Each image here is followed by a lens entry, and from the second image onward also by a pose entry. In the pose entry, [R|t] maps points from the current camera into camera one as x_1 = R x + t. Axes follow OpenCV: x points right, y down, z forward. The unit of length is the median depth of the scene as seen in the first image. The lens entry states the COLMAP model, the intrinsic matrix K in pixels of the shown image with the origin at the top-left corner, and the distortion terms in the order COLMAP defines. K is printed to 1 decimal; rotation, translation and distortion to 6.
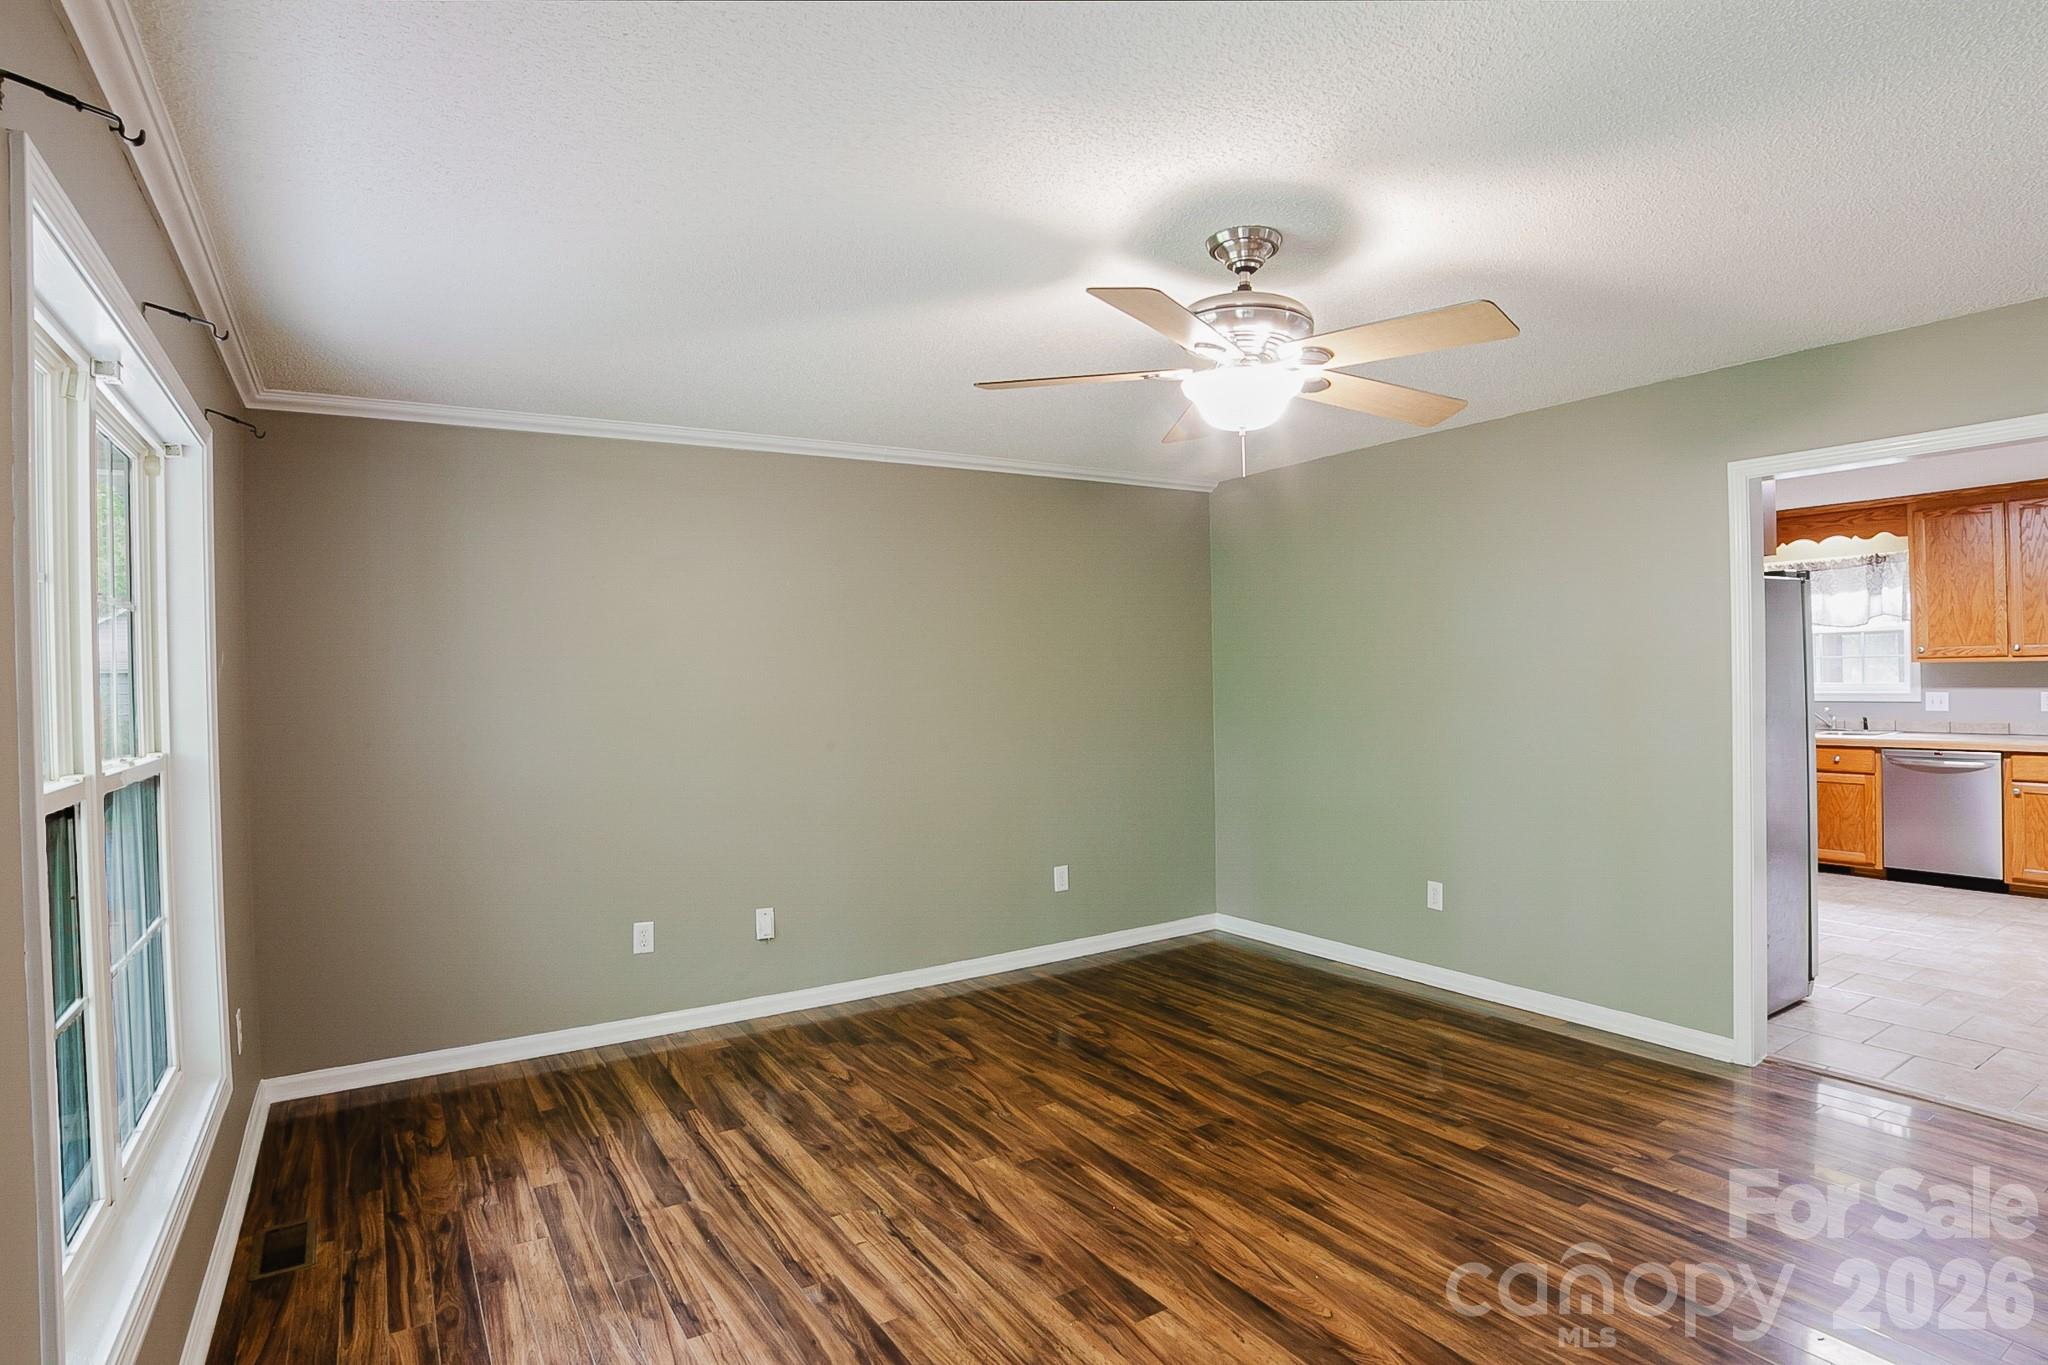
lens RADIAL K [[1065.2, 0, 1044.6], [0, 1065.2, 673.5], [0, 0, 1]] dist [-0.101490, 0.036822]
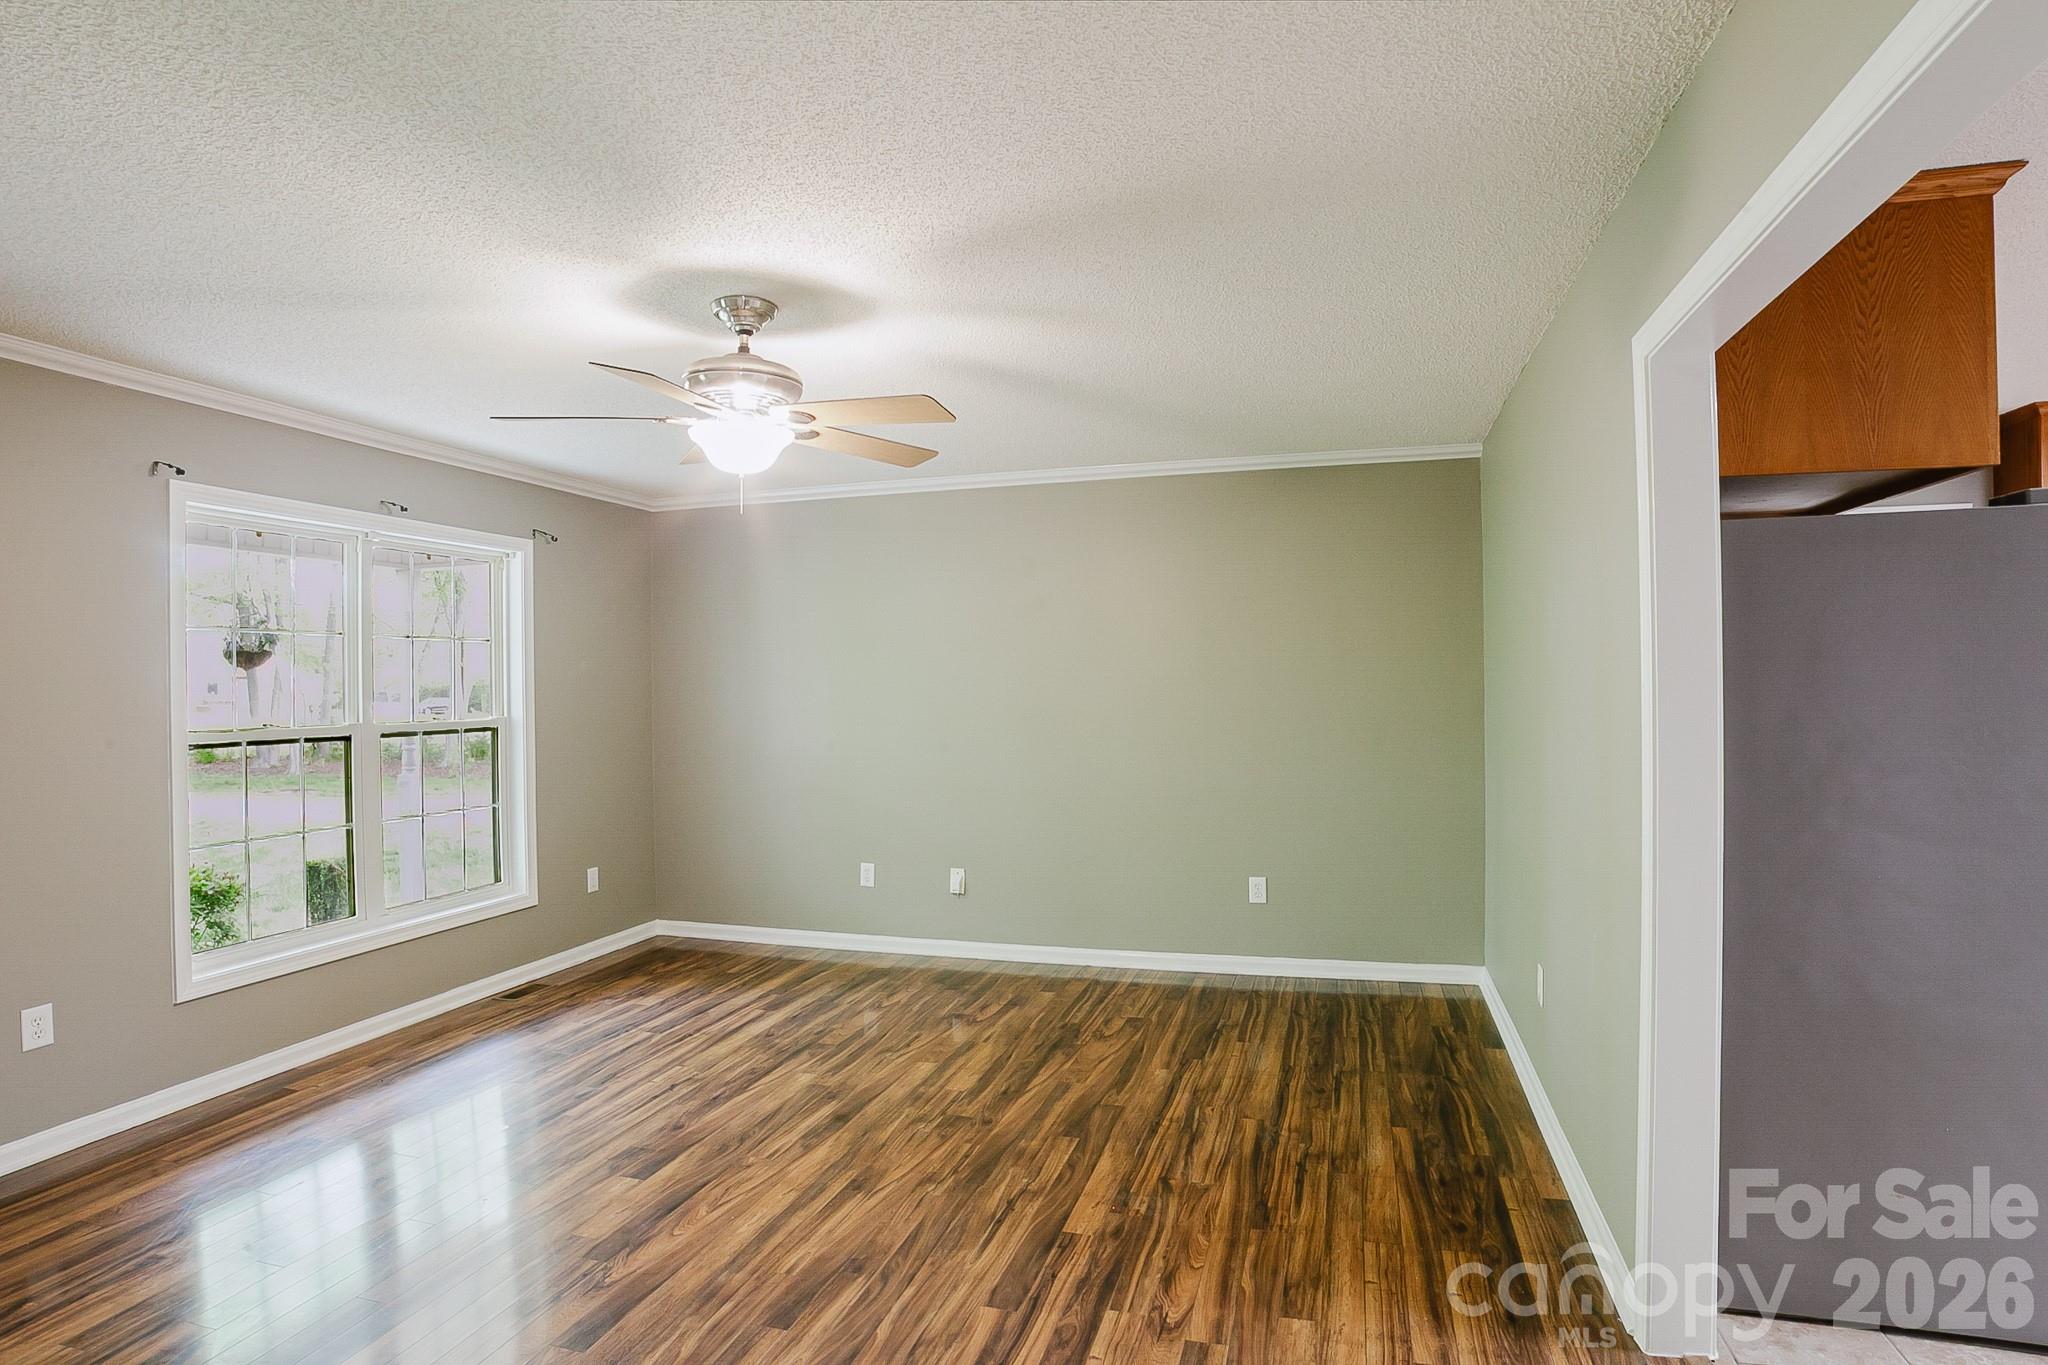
lens RADIAL K [[1065.2, 0, 1051.6], [0, 1065.2, 667.5], [0, 0, 1]] dist [-0.101490, 0.036822]
pose [[0.655413, 0.002261, -0.755267, 0.985896], [-0.000685, 0.999997, 0.002399, -0.015915], [0.755270, -0.001055, 0.655413, 0.381080]]
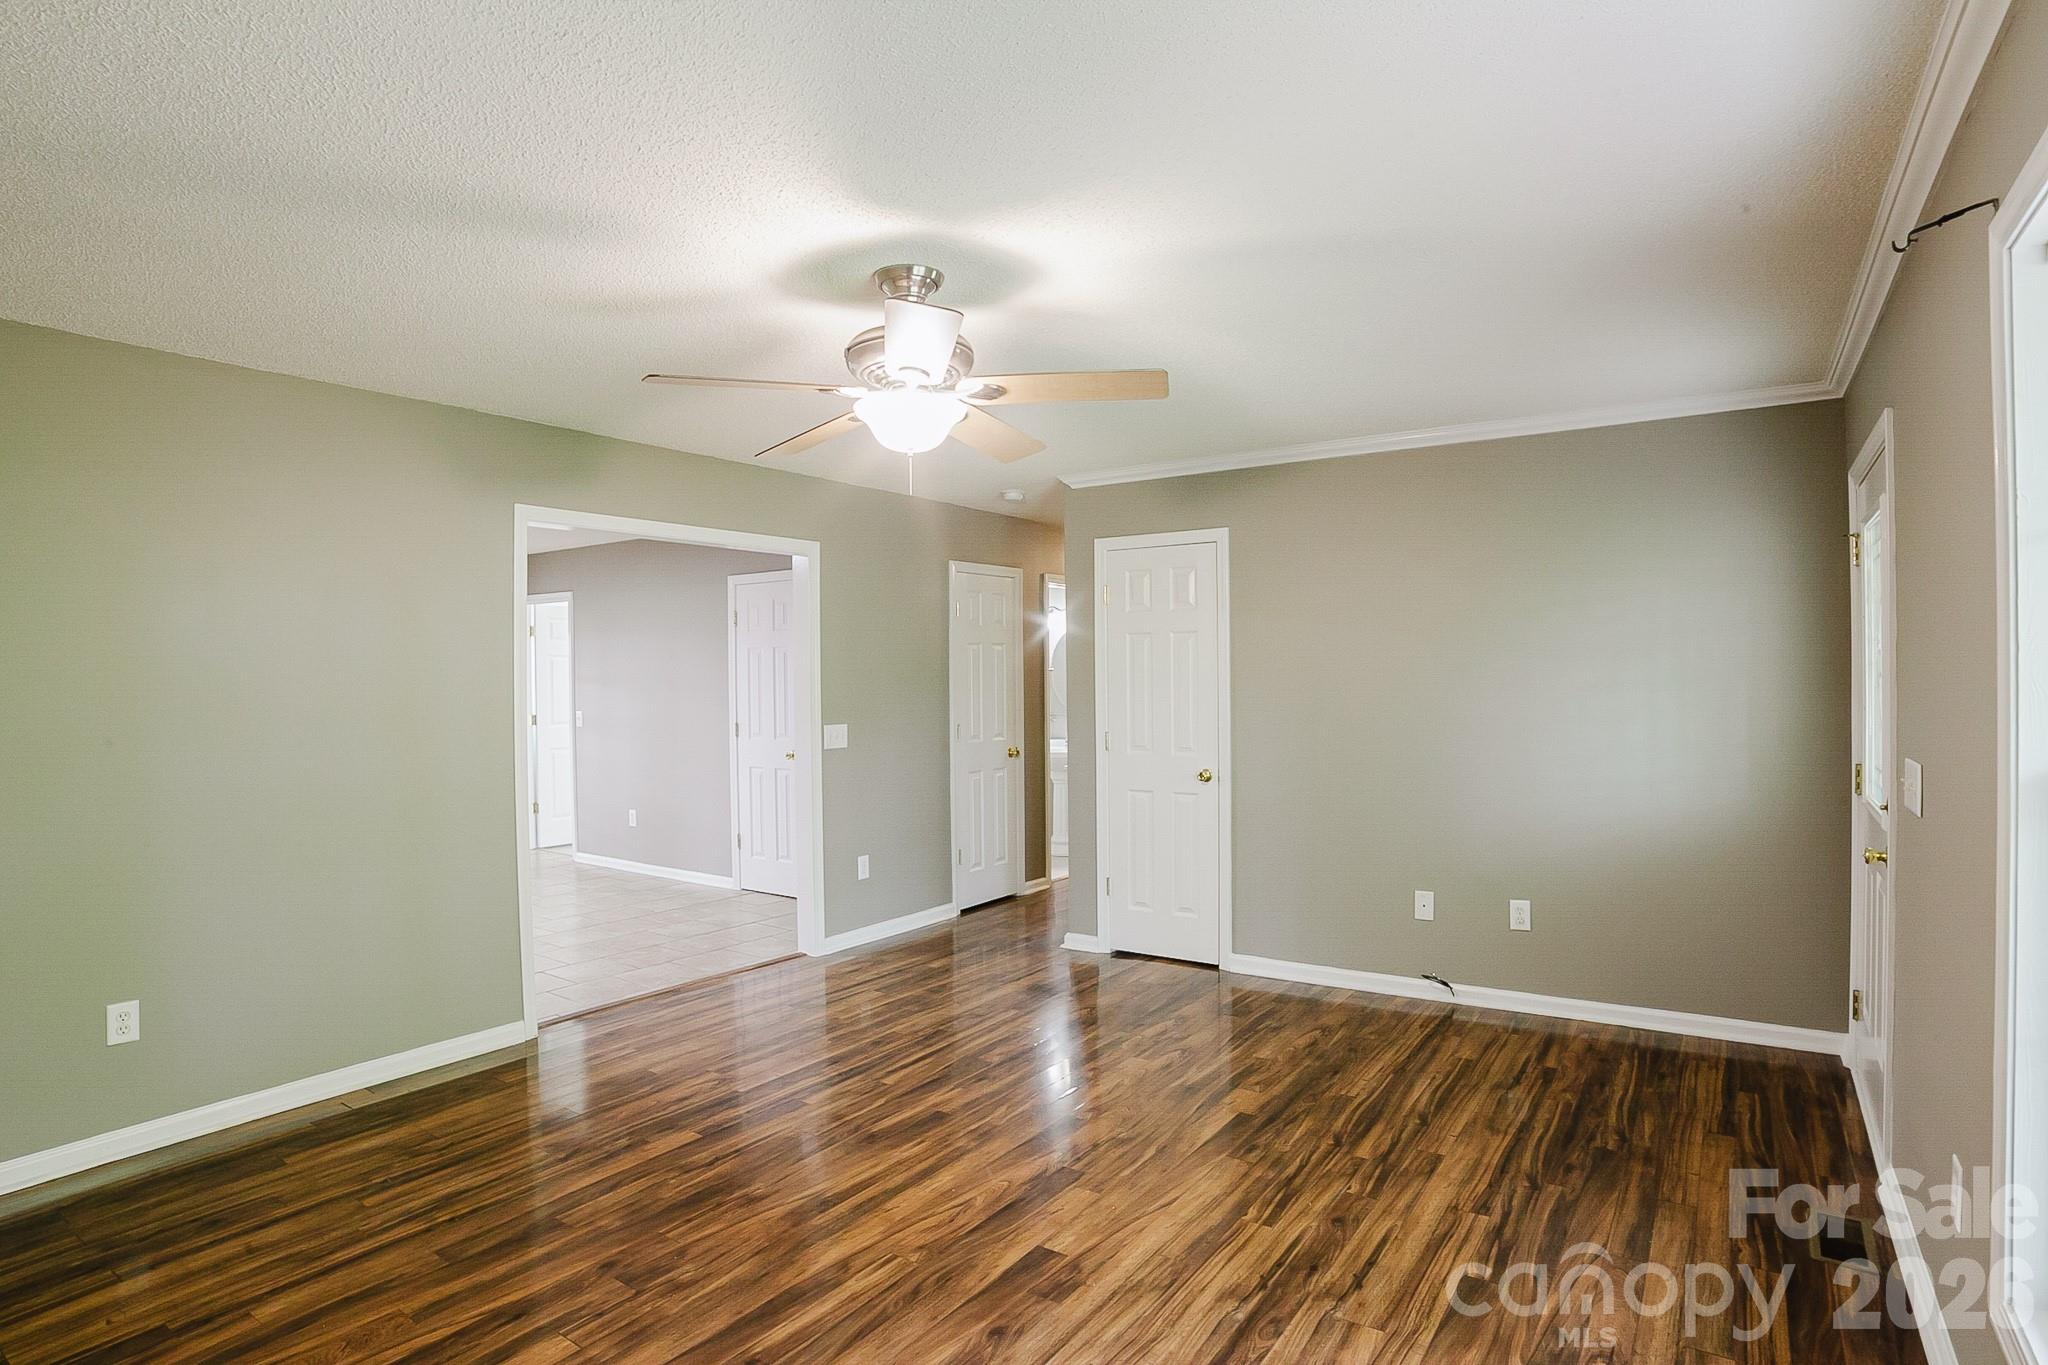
lens RADIAL K [[1065.2, 0, 1043.6], [0, 1065.2, 650.8], [0, 0, 1]] dist [-0.101490, 0.036822]
pose [[-0.383968, 0.047069, 0.922146, -0.657522], [0.019919, 0.998890, -0.042693, 0.016627], [-0.923131, 0.001975, -0.384480, 0.992683]]
